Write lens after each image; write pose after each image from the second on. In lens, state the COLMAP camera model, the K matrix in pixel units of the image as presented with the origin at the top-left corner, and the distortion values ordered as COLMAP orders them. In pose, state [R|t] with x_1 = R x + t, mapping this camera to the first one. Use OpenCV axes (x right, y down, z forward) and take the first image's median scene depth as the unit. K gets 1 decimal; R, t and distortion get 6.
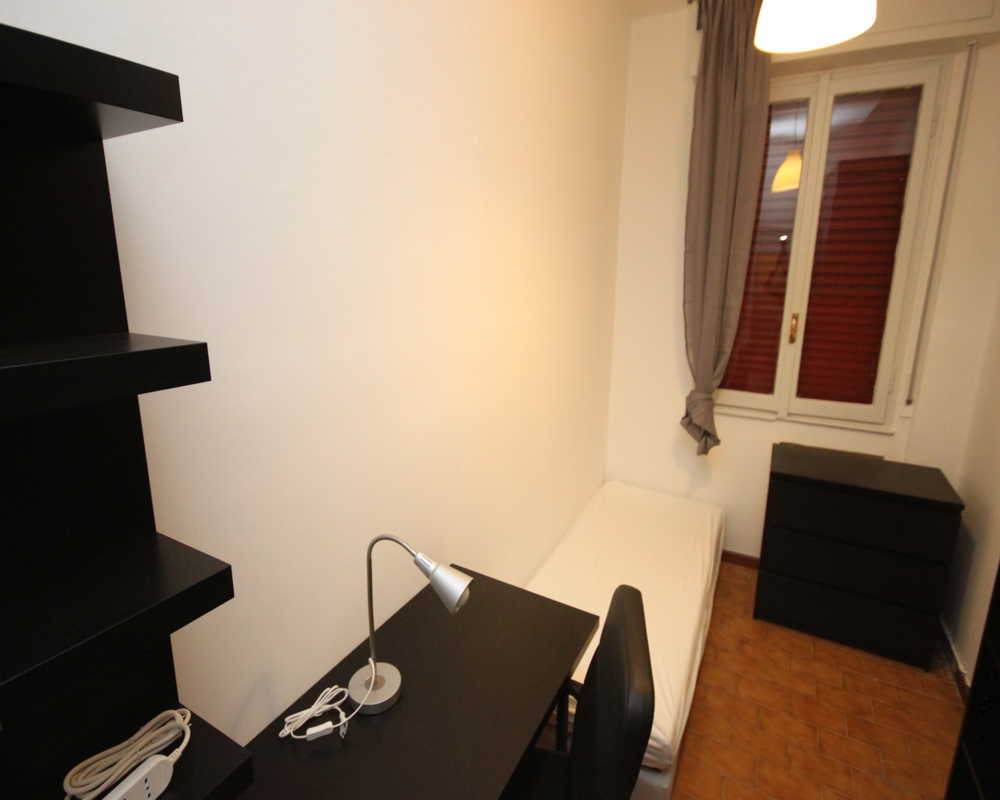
lens RADIAL K [[510.1, 0, 496.7], [0, 510.1, 360.9], [0, 0, 1]] dist [0.017848, -0.009779]
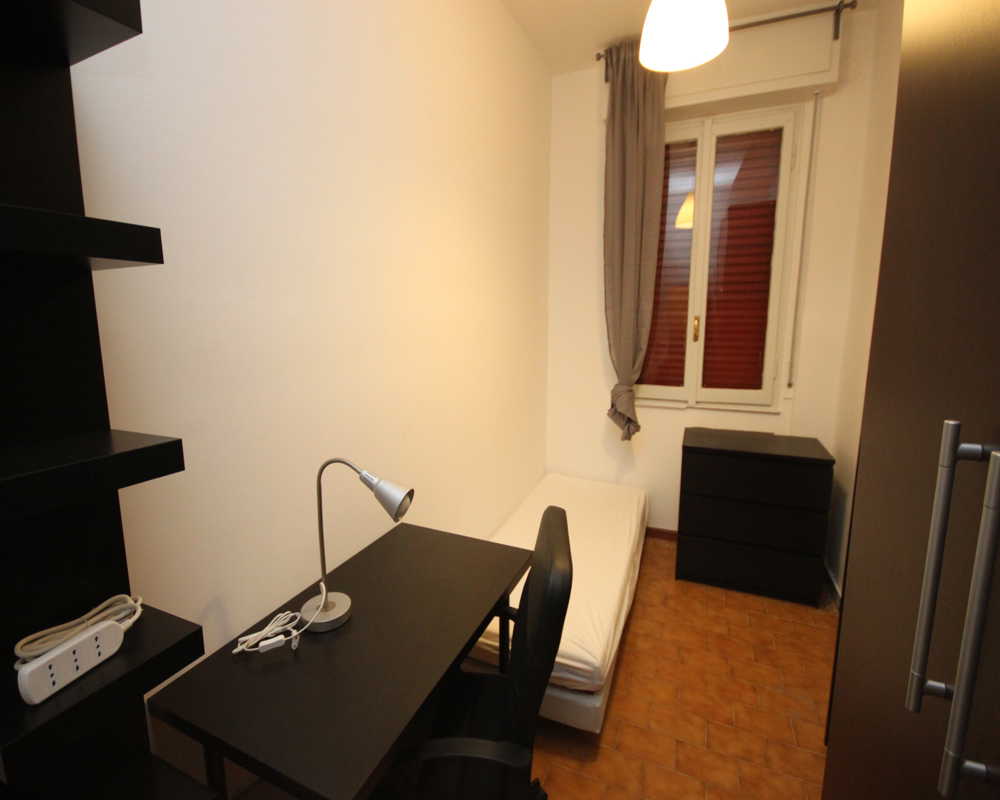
lens RADIAL K [[467.2, 0, 499.8], [0, 467.2, 371.3], [0, 0, 1]] dist [0.014170, -0.011168]
pose [[0.994351, -0.025235, 0.103103, 0.018214], [0.031351, 0.997816, -0.058133, 0.098778], [-0.101411, 0.061037, 0.992970, -0.023805]]
